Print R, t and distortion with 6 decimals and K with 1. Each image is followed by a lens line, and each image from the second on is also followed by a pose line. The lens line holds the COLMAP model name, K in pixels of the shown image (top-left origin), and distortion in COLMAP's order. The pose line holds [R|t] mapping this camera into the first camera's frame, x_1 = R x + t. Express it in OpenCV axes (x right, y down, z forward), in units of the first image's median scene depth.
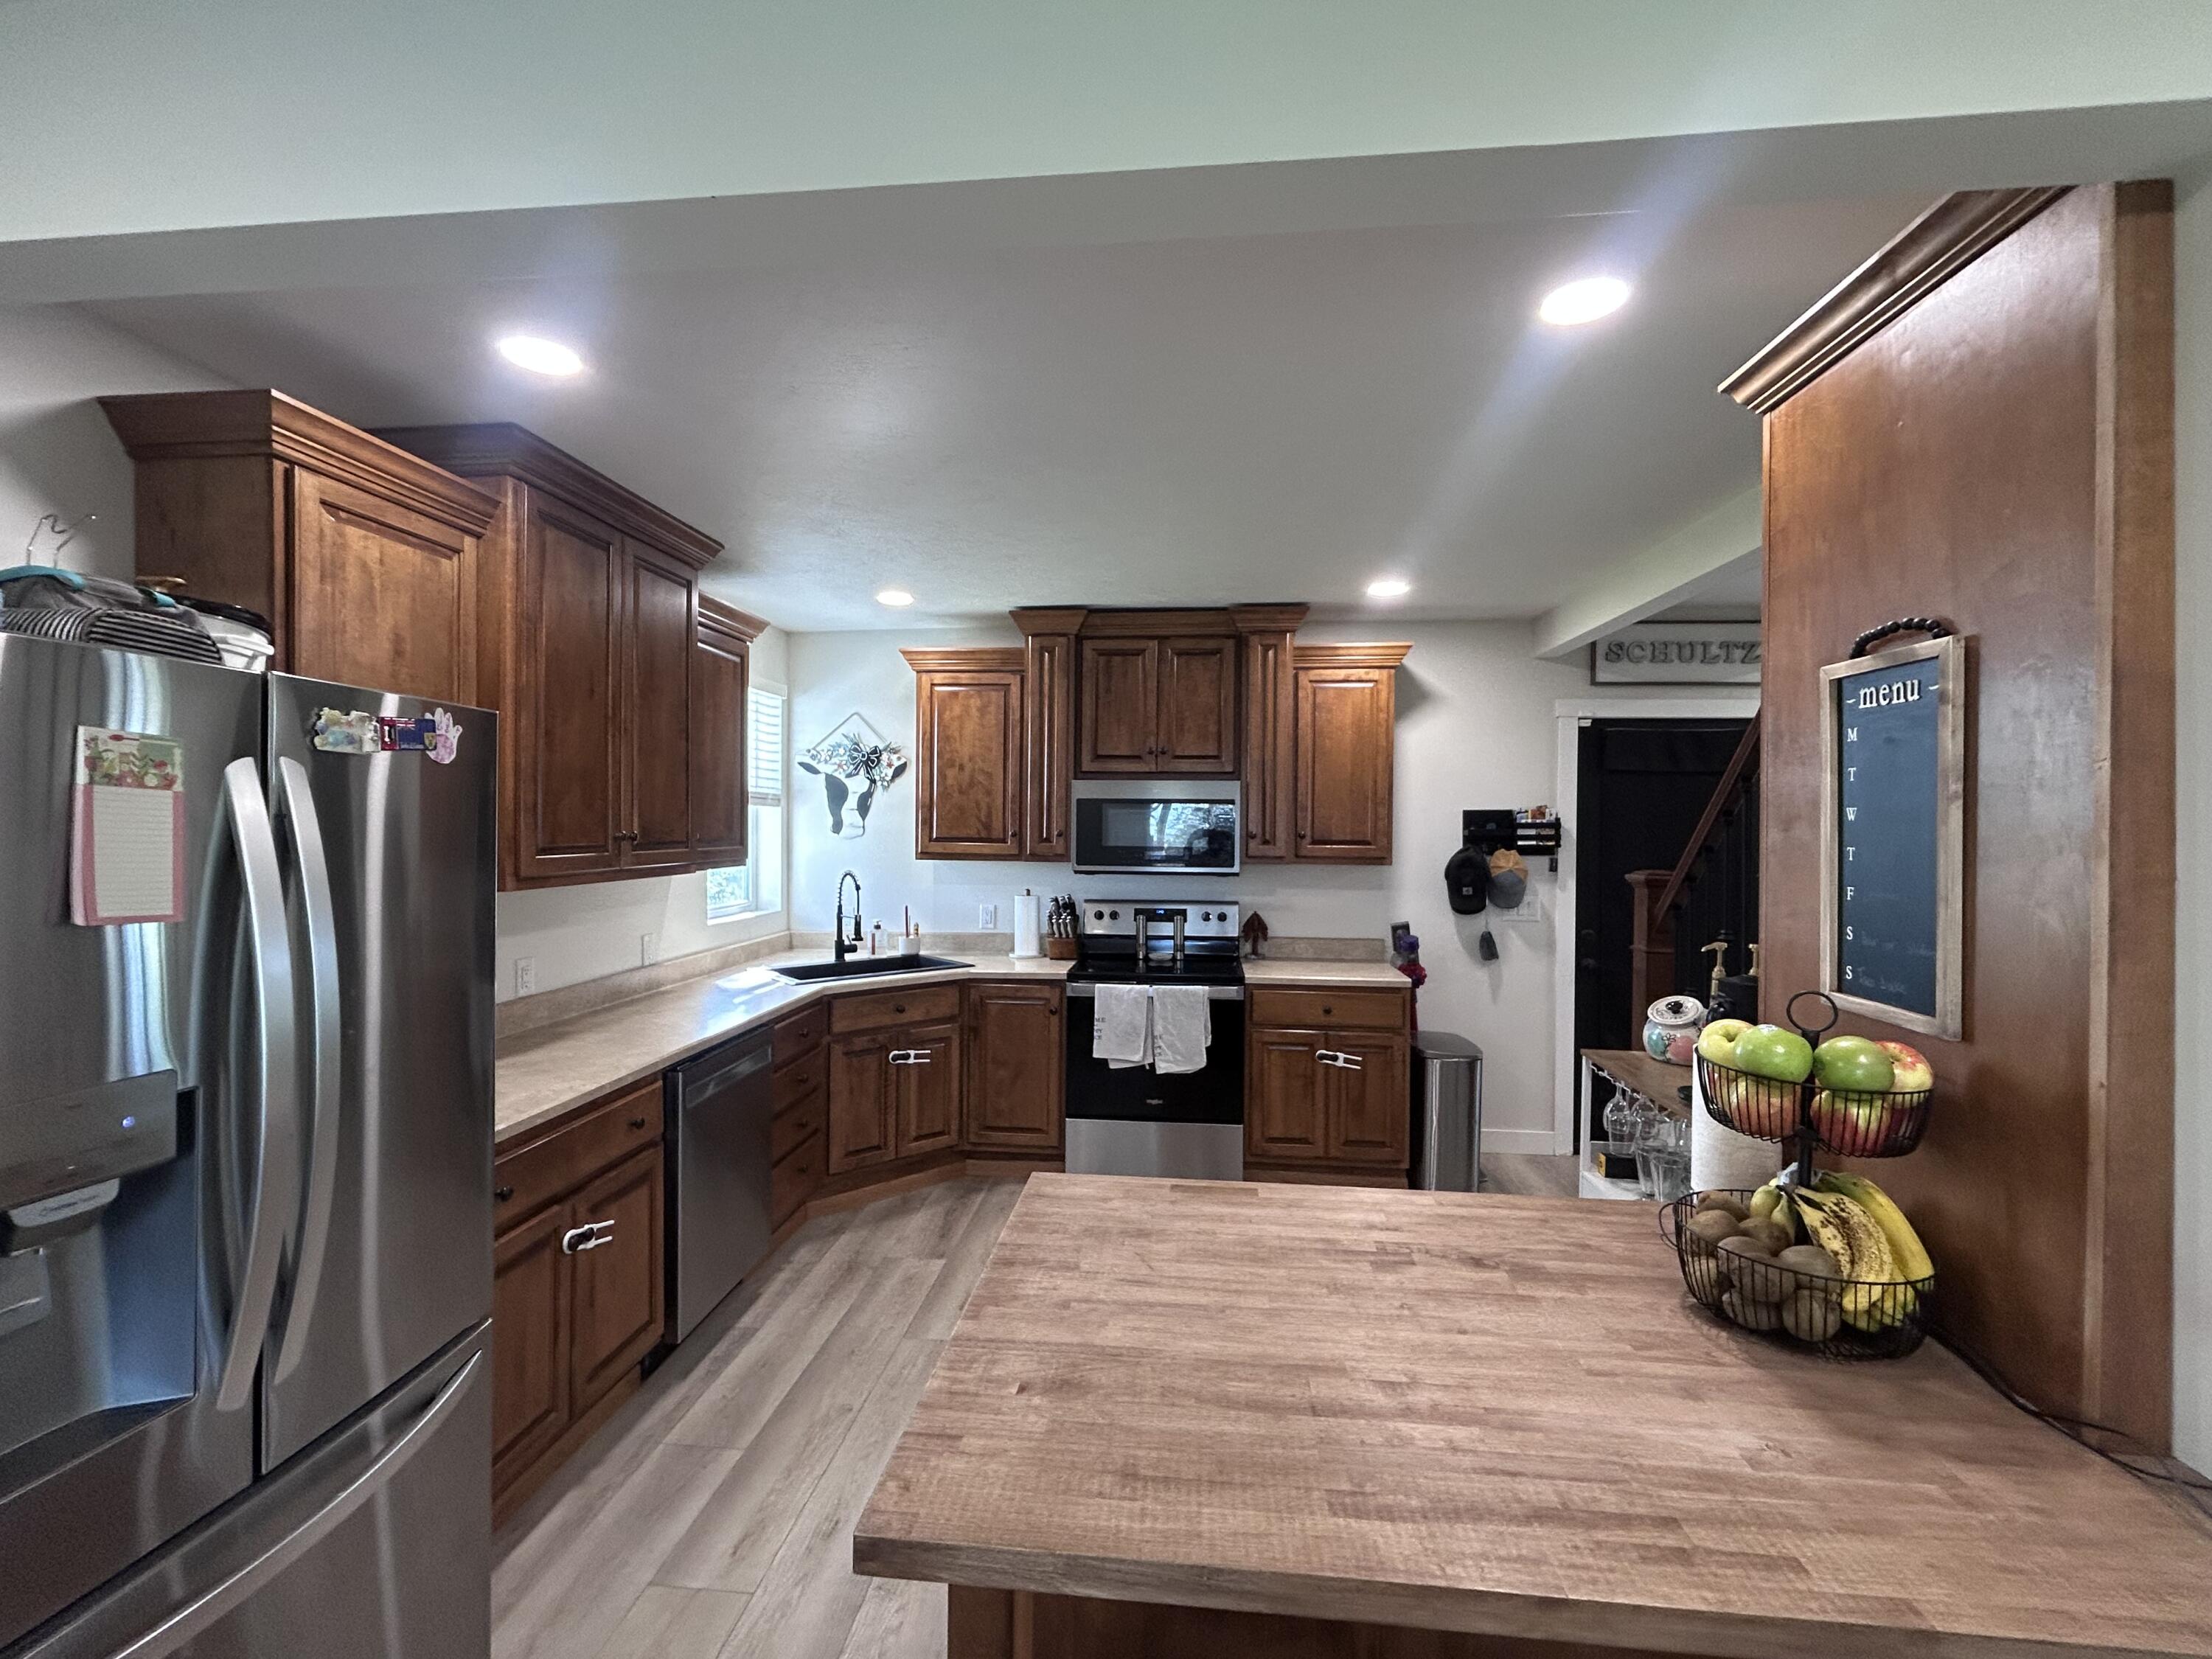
lens RADIAL K [[968.6, 0, 1103.0], [0, 968.6, 825.3], [0, 0, 1]] dist [-0.003023, 0.000913]
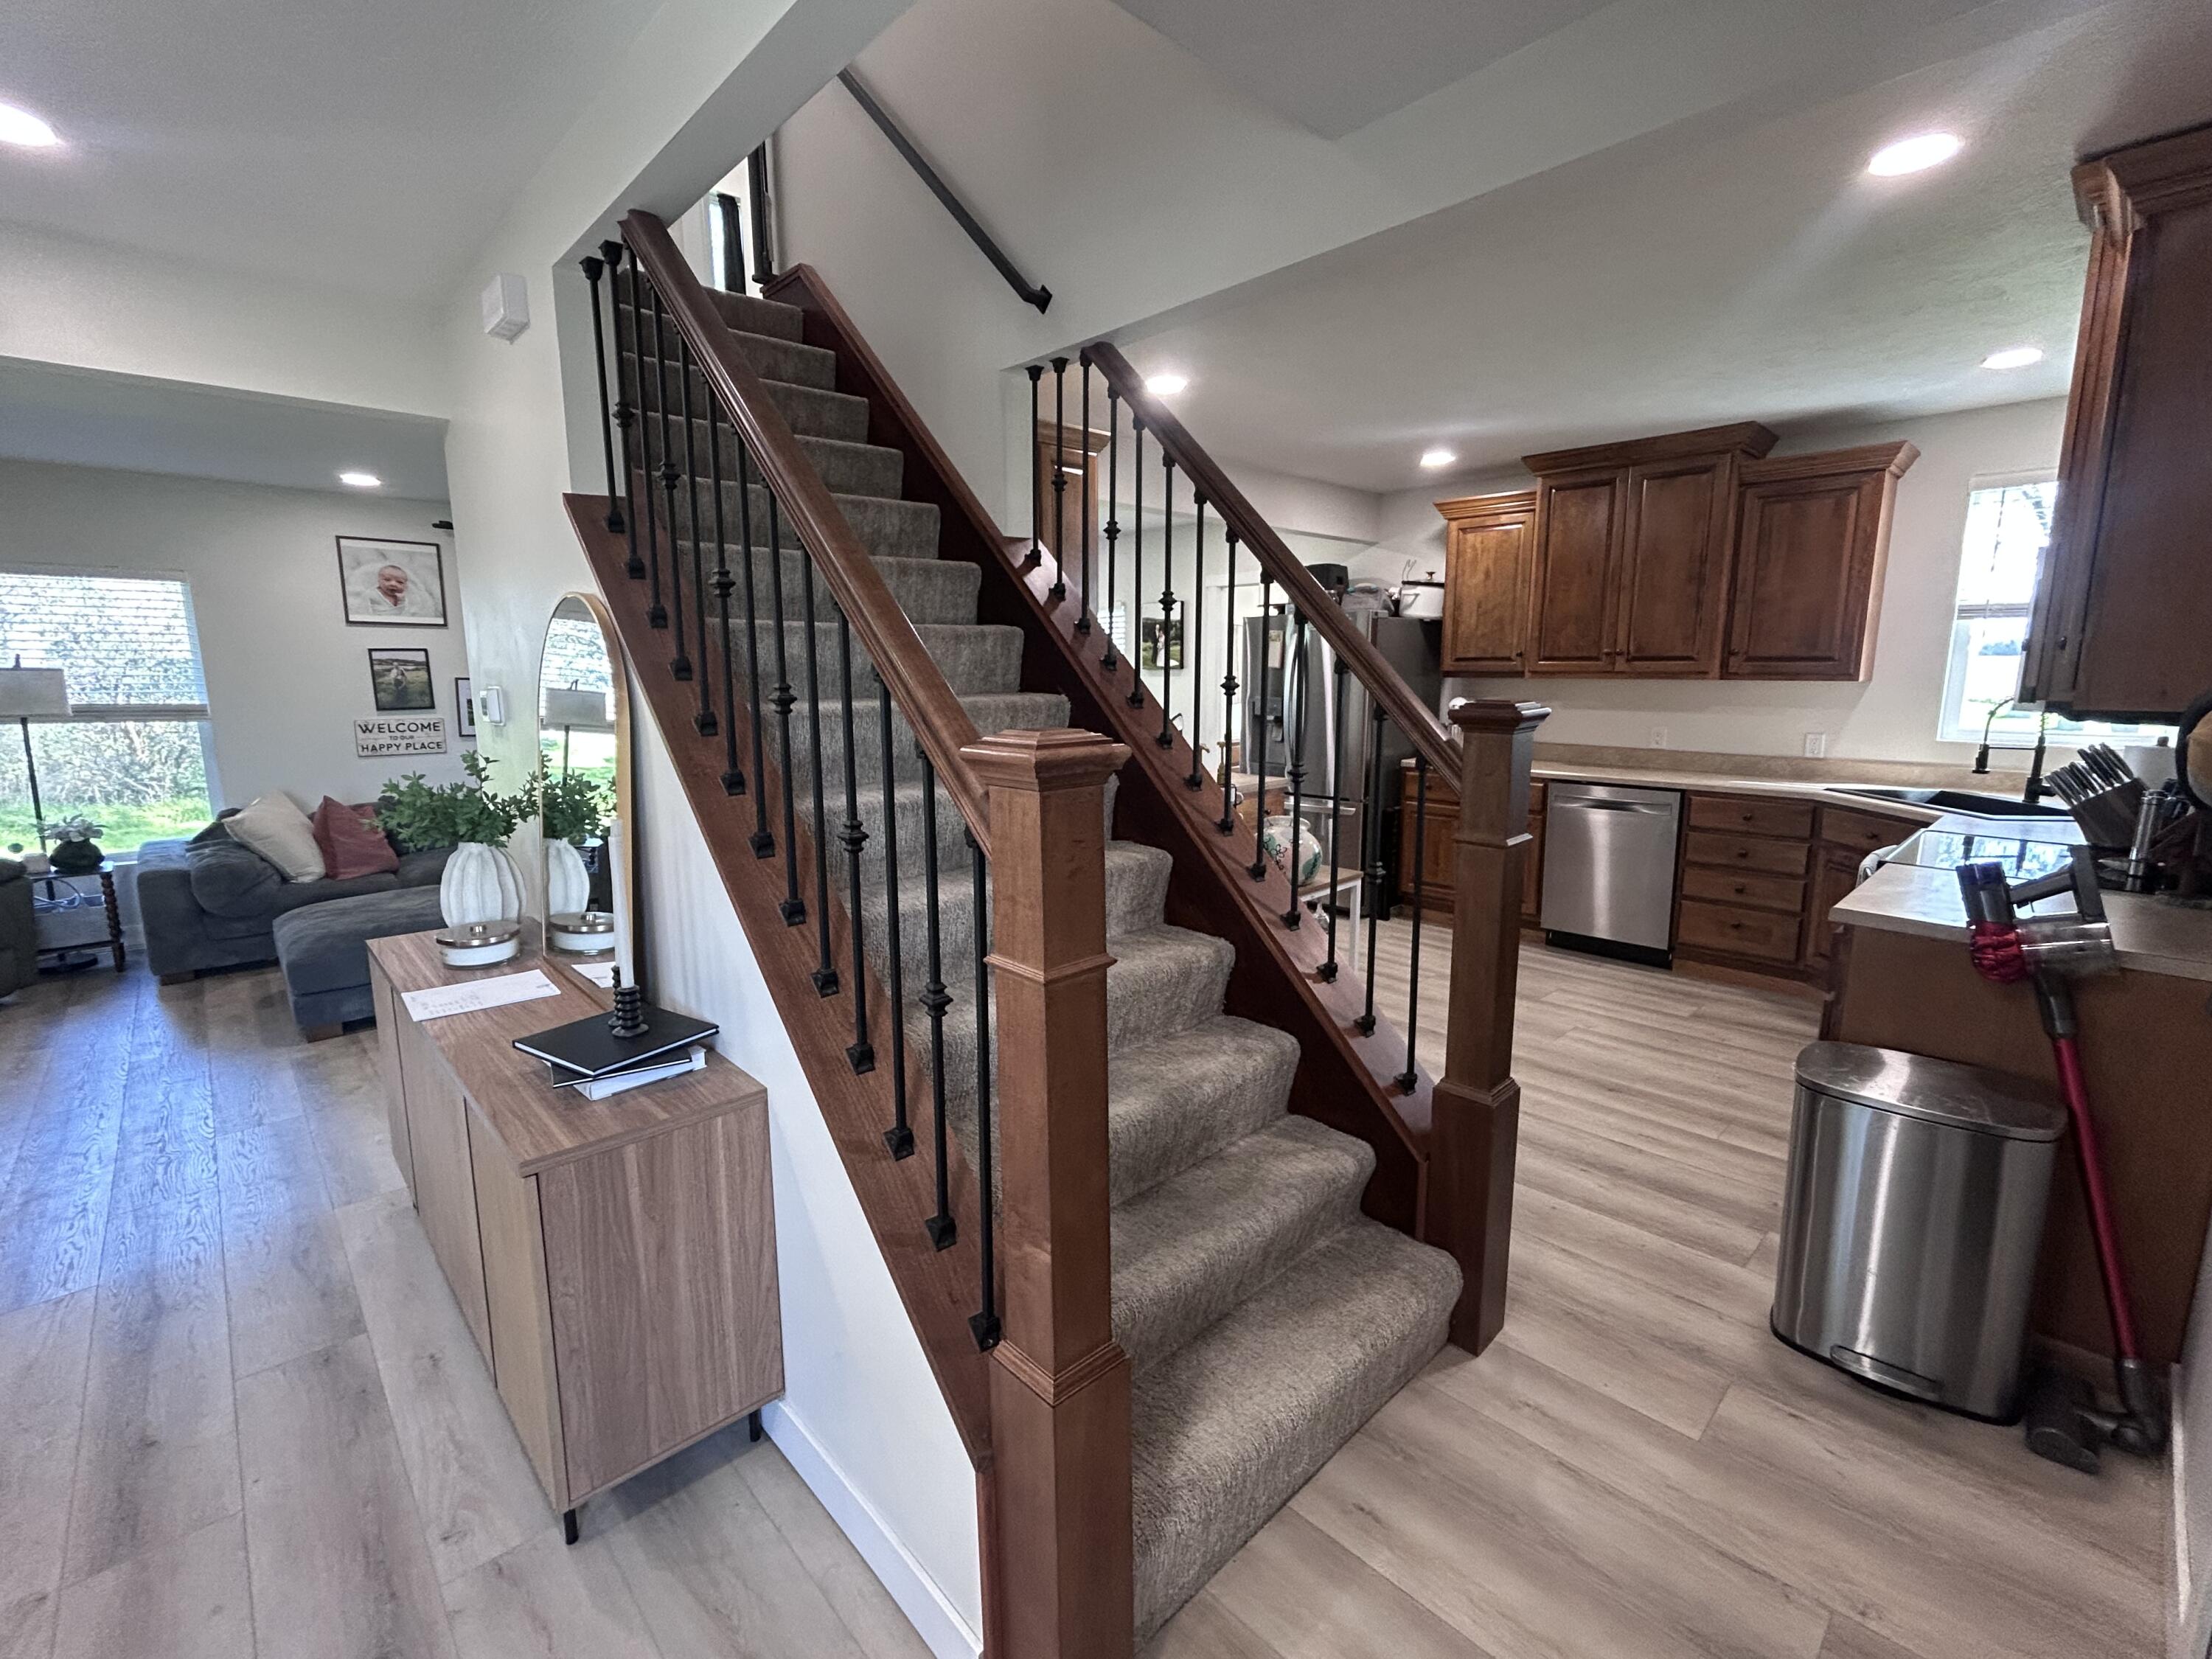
lens RADIAL K [[968.6, 0, 1104.0], [0, 968.6, 827.9], [0, 0, 1]] dist [-0.003023, 0.000913]
pose [[-0.655344, 0.123937, -0.745093, 0.931889], [-0.001997, 0.986159, 0.165792, 0.023326], [0.755328, 0.110139, -0.646025, 0.971062]]
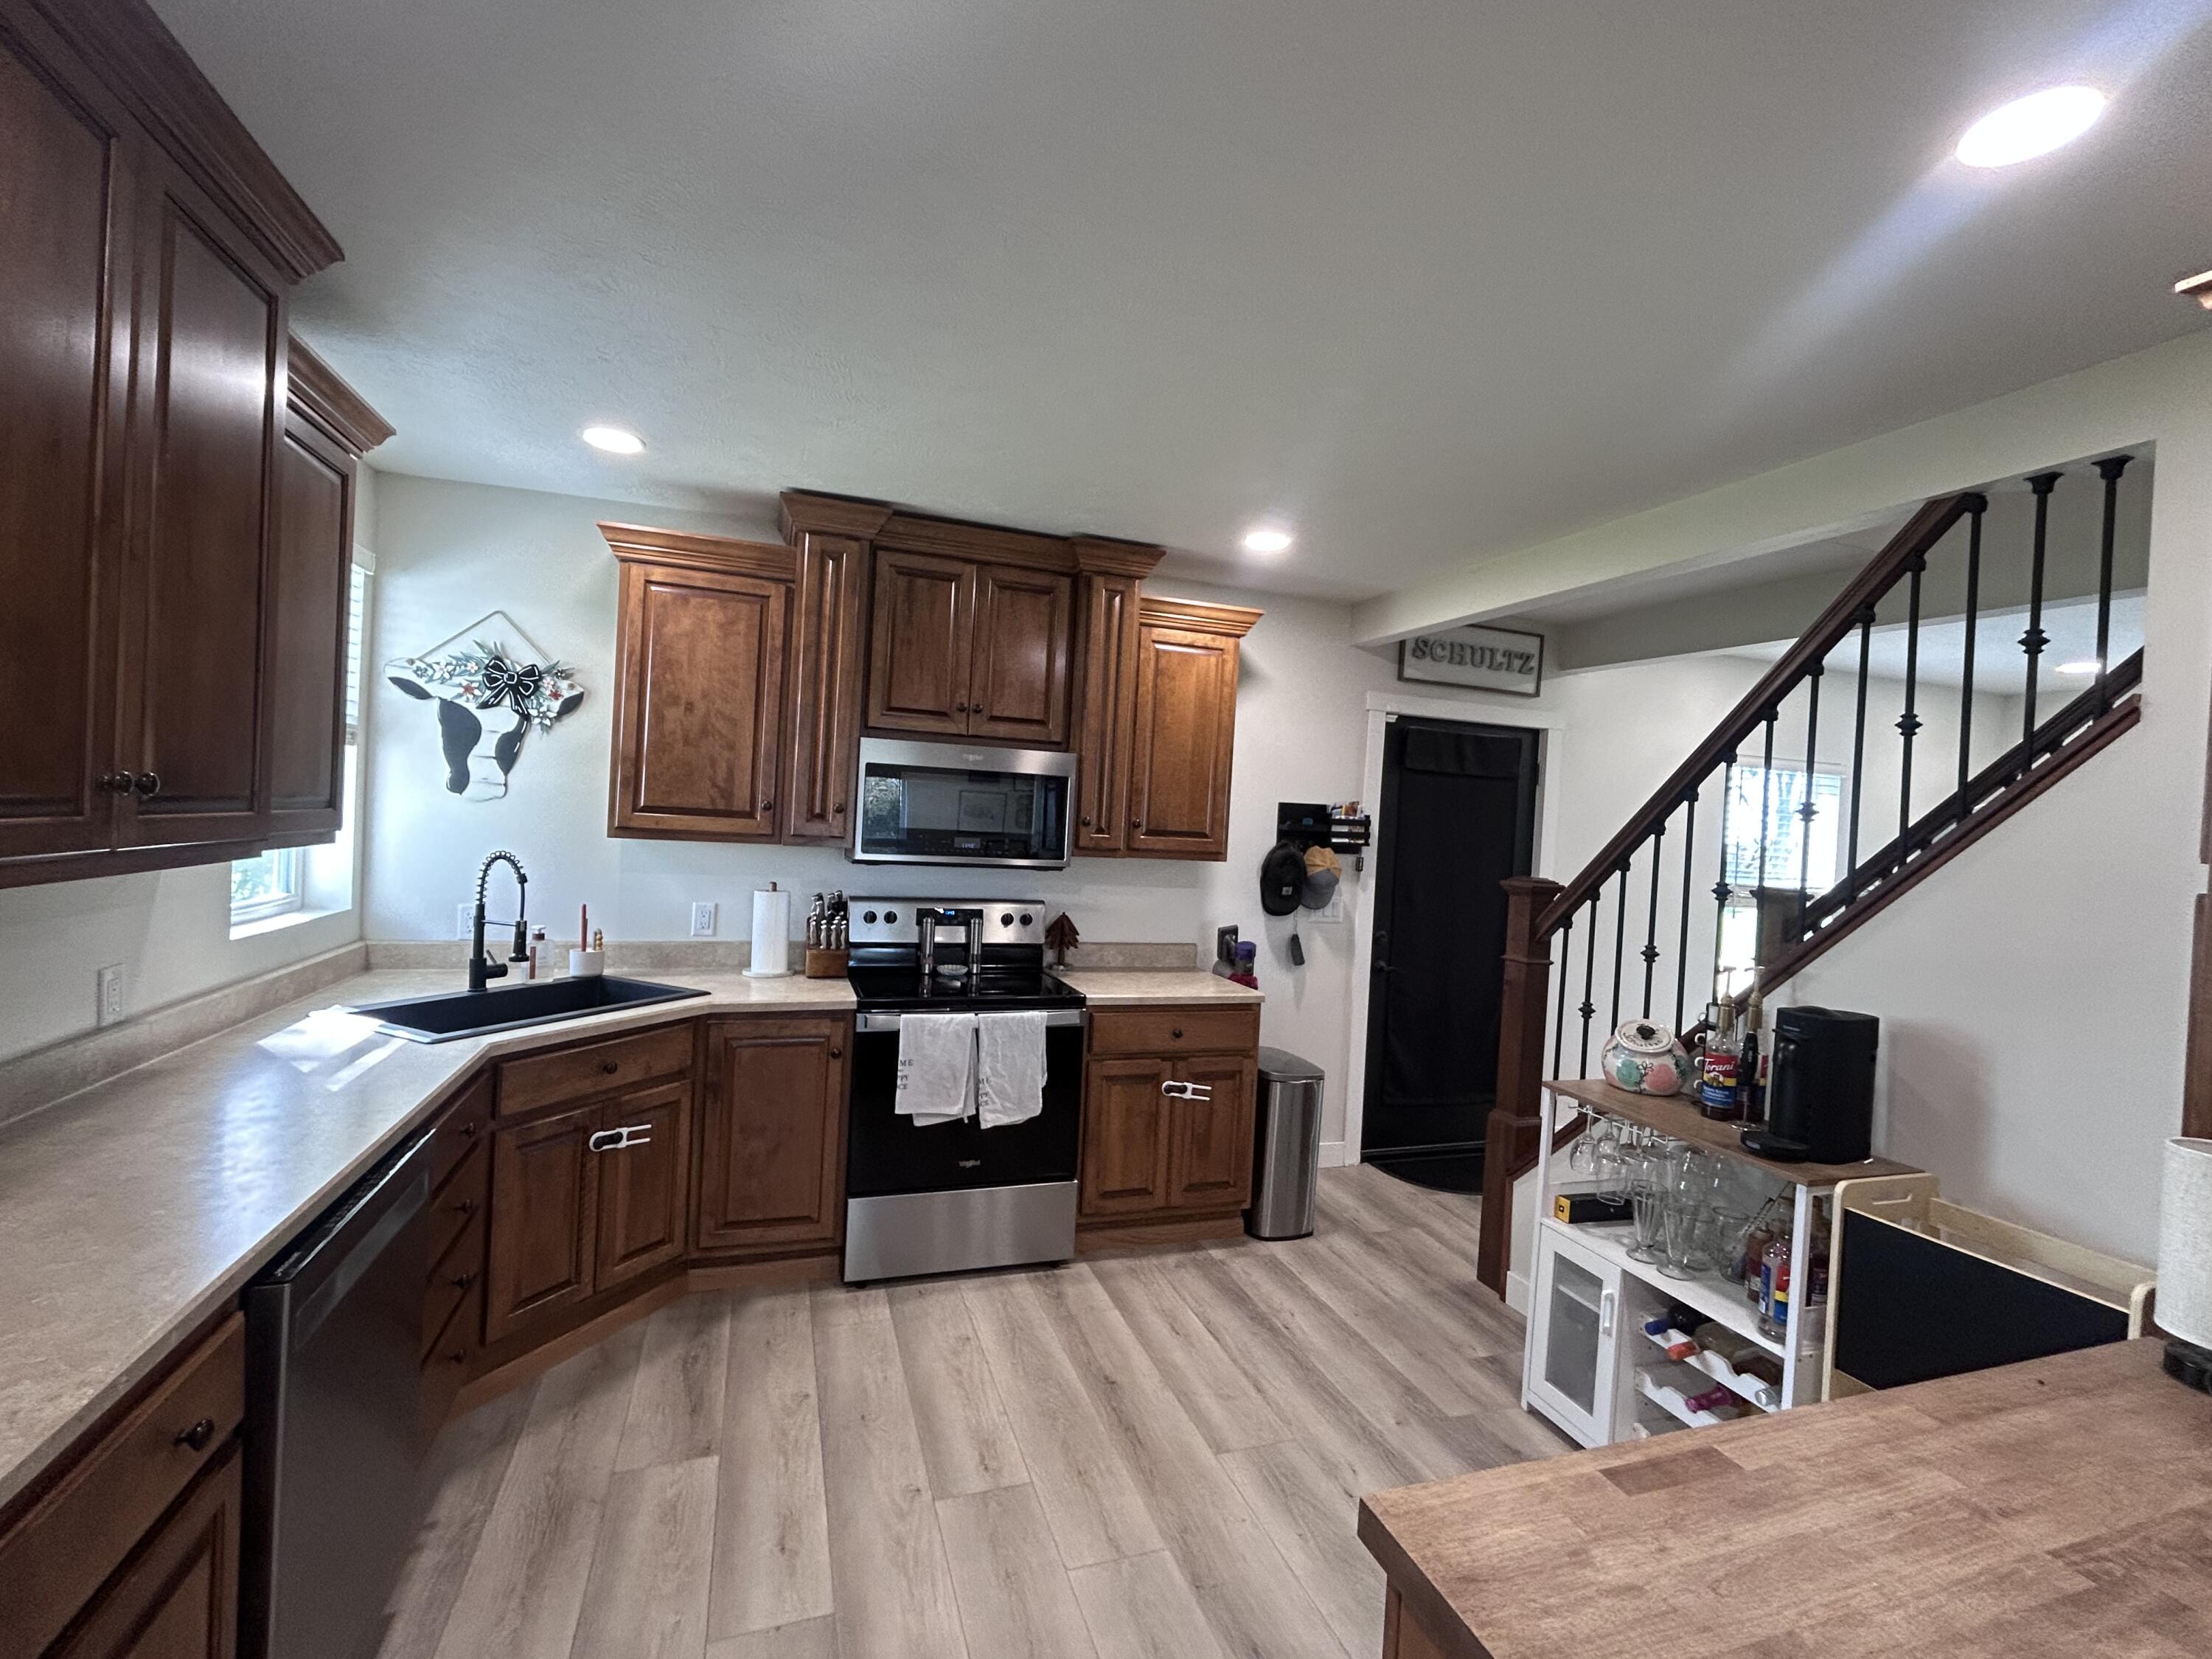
lens RADIAL K [[968.6, 0, 1104.7], [0, 968.6, 827.6], [0, 0, 1]] dist [-0.003023, 0.000913]
pose [[0.906264, 0.036335, 0.421147, -0.175025], [-0.046656, 0.998810, 0.014223, 0.002985], [-0.420129, -0.032539, 0.906881, 0.253489]]
